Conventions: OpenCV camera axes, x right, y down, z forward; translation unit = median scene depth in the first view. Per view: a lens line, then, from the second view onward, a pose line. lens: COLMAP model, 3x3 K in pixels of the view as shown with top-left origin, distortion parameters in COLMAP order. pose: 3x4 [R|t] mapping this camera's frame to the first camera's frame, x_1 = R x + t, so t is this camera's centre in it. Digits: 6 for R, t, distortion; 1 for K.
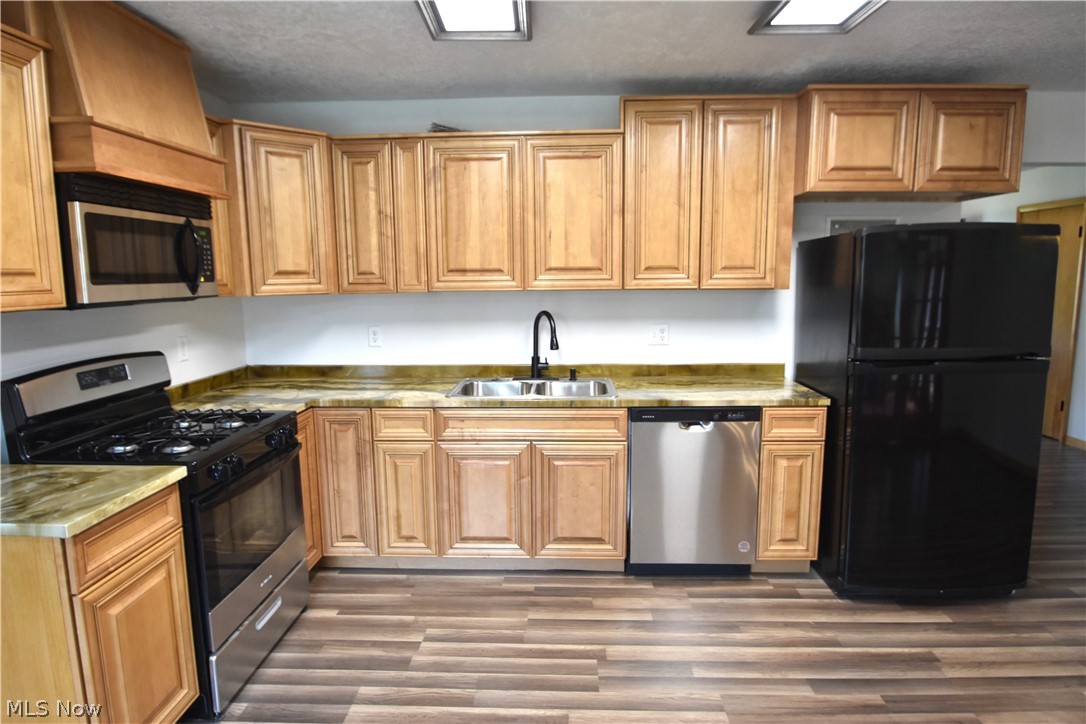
lens RADIAL K [[630.6, 0, 543.0], [0, 630.6, 362.0], [0, 0, 1]] dist [-0.023079, -0.001338]
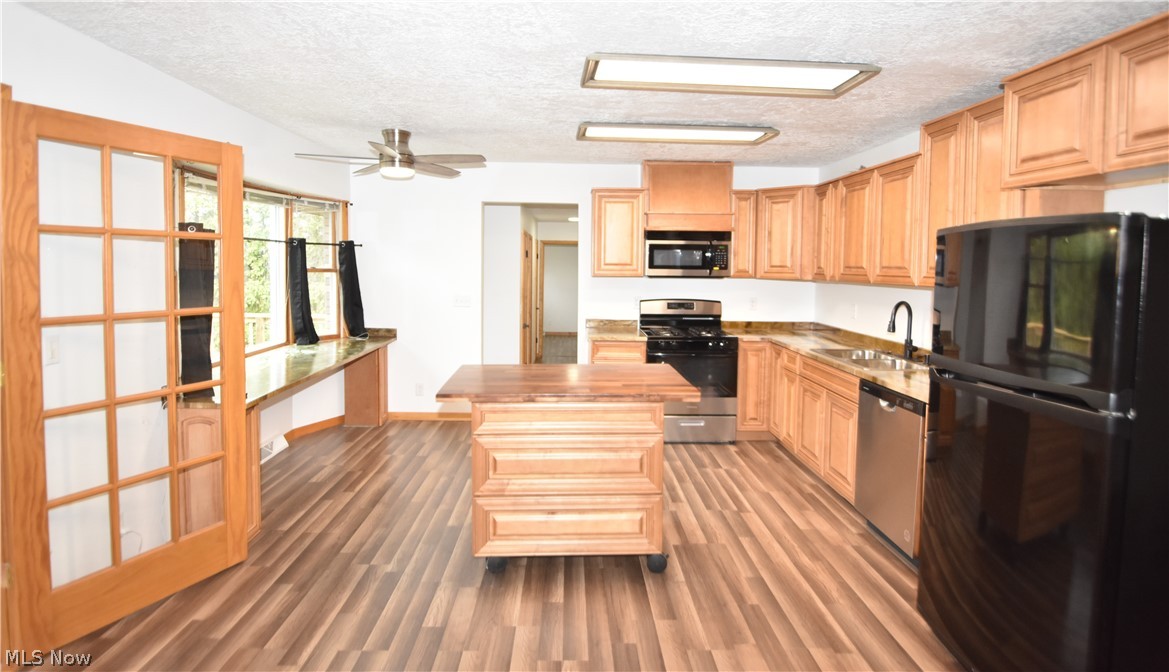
lens RADIAL K [[582.4, 0, 584.5], [0, 582.4, 280.9], [0, 0, 1]] dist [-0.011390, -0.001078]
pose [[0.065510, 0.041192, -0.997001, 1.385658], [-0.150829, 0.988076, 0.030912, -0.079325], [0.986387, 0.148351, 0.070942, 0.392953]]
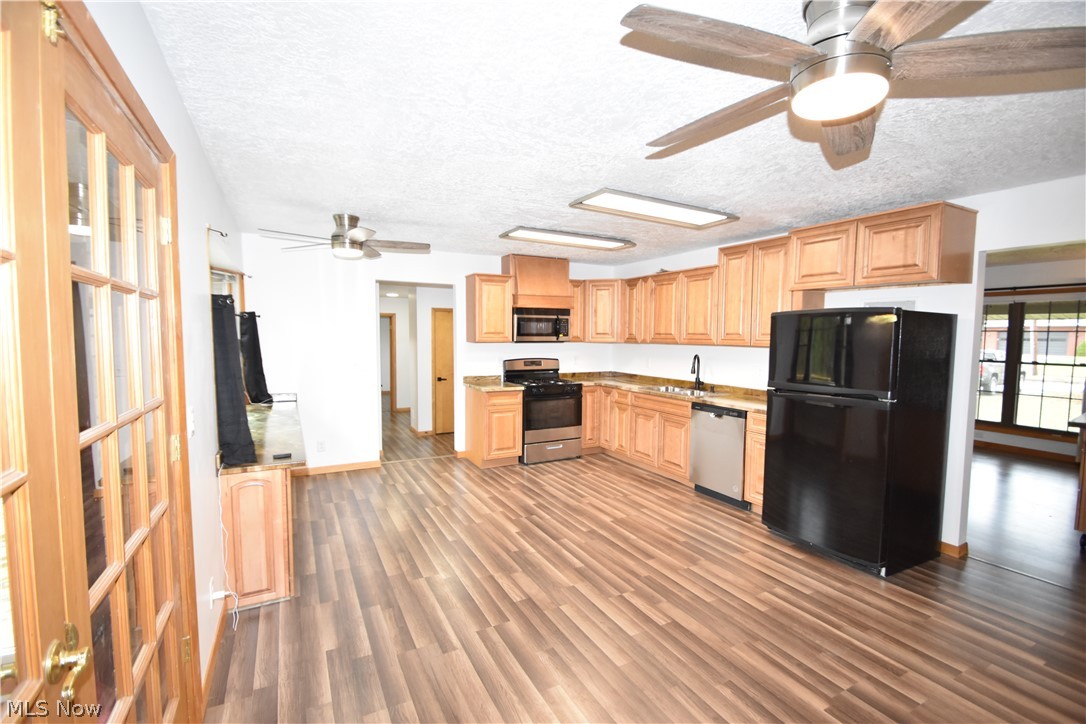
lens RADIAL K [[477.0, 0, 543.0], [0, 477.0, 362.0], [0, 0, 1]] dist [0.008122, -0.000146]
pose [[0.505416, 0.065430, -0.860391, 1.355343], [-0.131109, 0.991367, -0.001627, 0.011153], [0.852857, 0.113627, 0.509631, -0.233640]]
